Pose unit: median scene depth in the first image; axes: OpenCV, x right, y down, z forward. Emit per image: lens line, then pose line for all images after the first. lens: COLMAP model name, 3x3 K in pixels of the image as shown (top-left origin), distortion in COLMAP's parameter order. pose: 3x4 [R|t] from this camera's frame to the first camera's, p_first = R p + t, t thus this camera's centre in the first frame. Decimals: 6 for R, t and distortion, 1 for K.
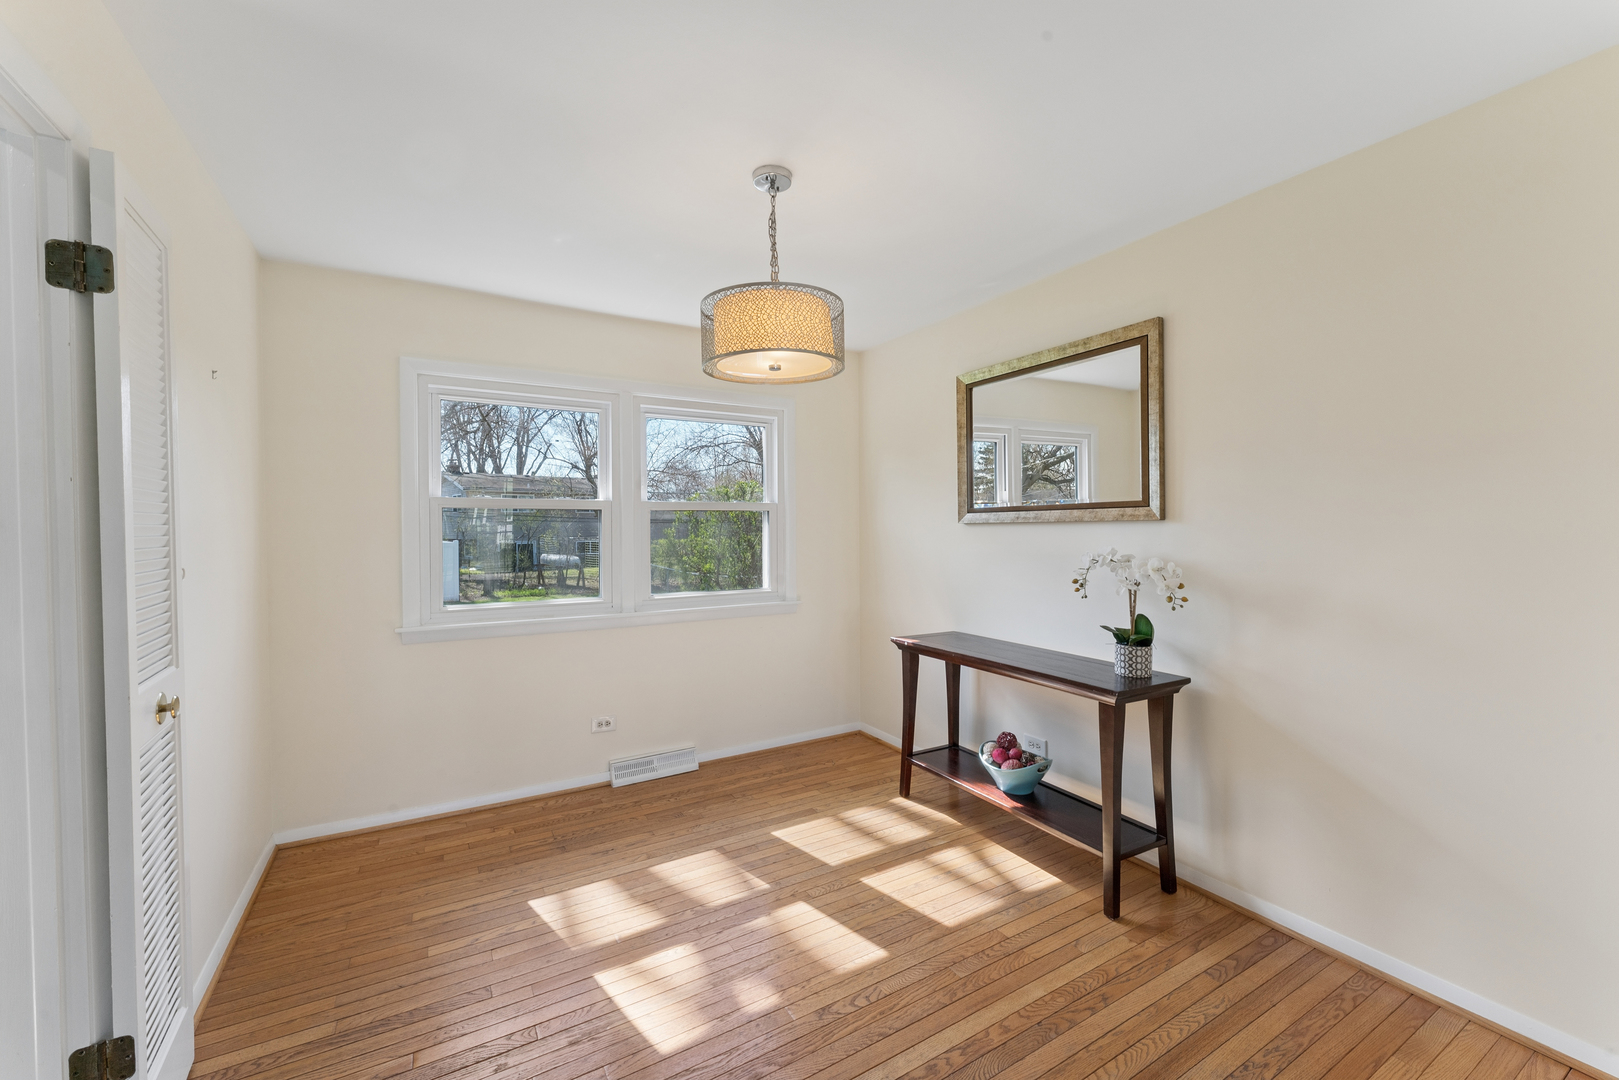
lens RADIAL K [[648.9, 0, 807.5], [0, 648.9, 534.6], [0, 0, 1]] dist [0.000743, 0.000060]
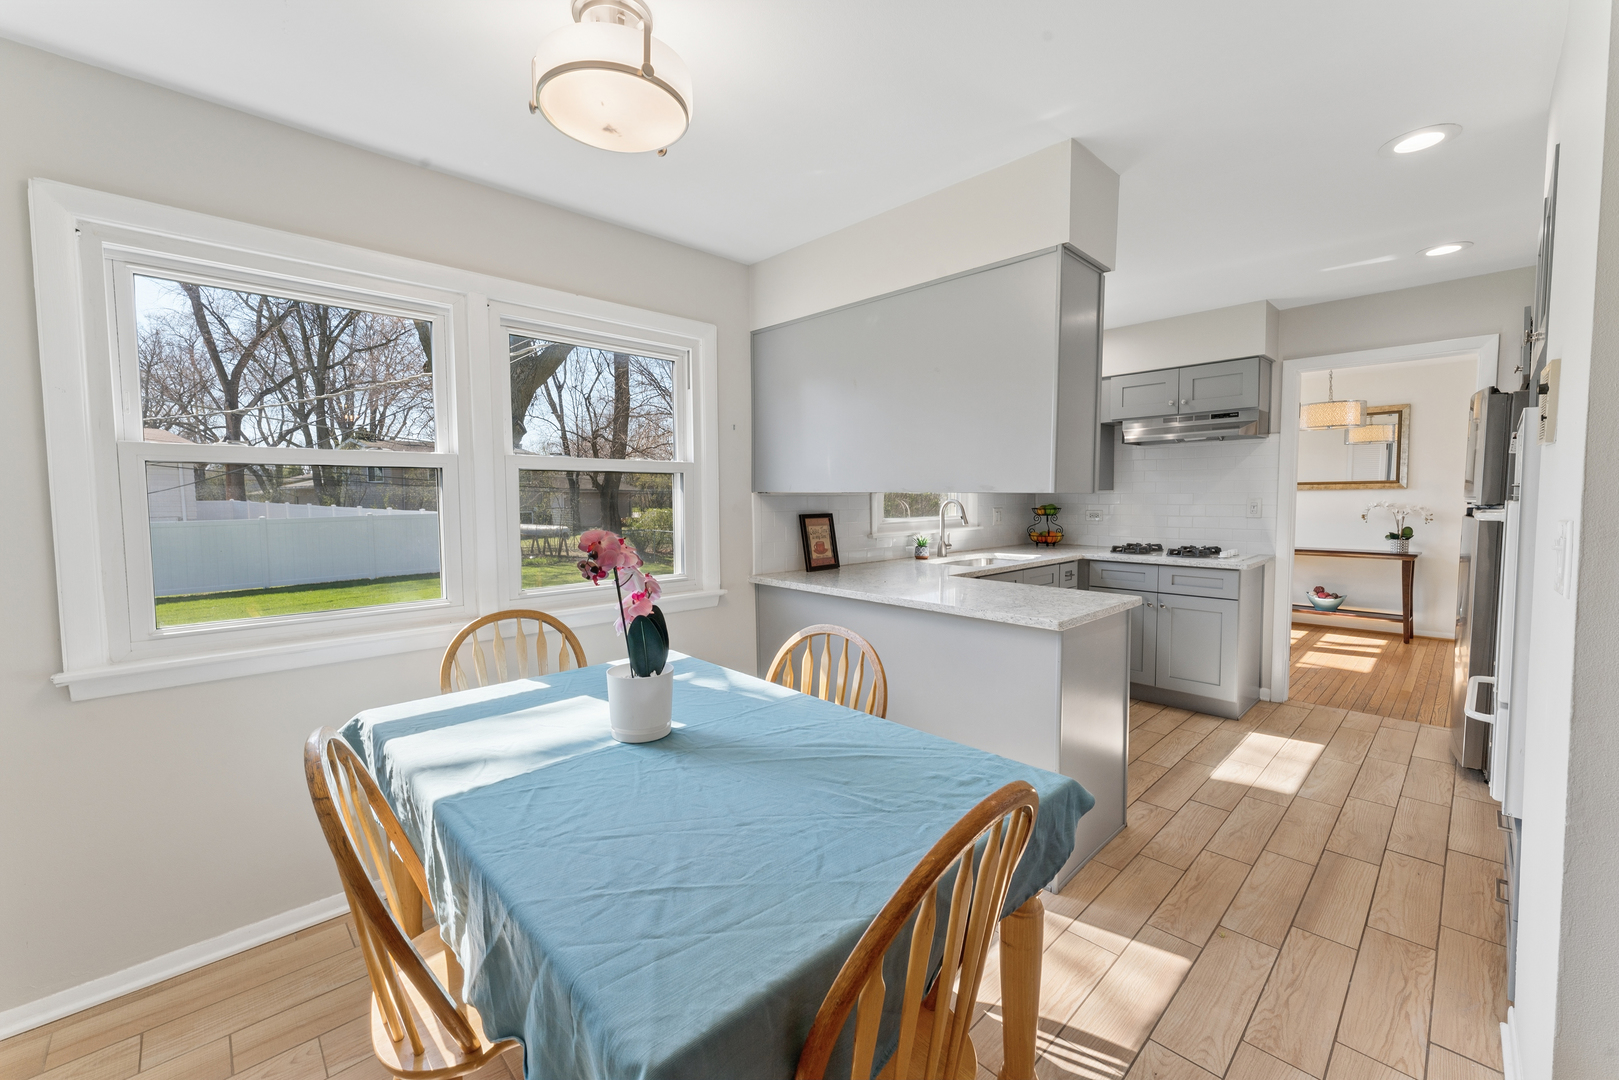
lens RADIAL K [[648.9, 0, 807.5], [0, 648.9, 534.6], [0, 0, 1]] dist [0.000743, 0.000060]
pose [[0.972932, -0.013722, 0.230683, -2.173336], [0.003191, 0.998938, 0.045963, 0.030558], [-0.231069, -0.043982, 0.971943, -0.836623]]
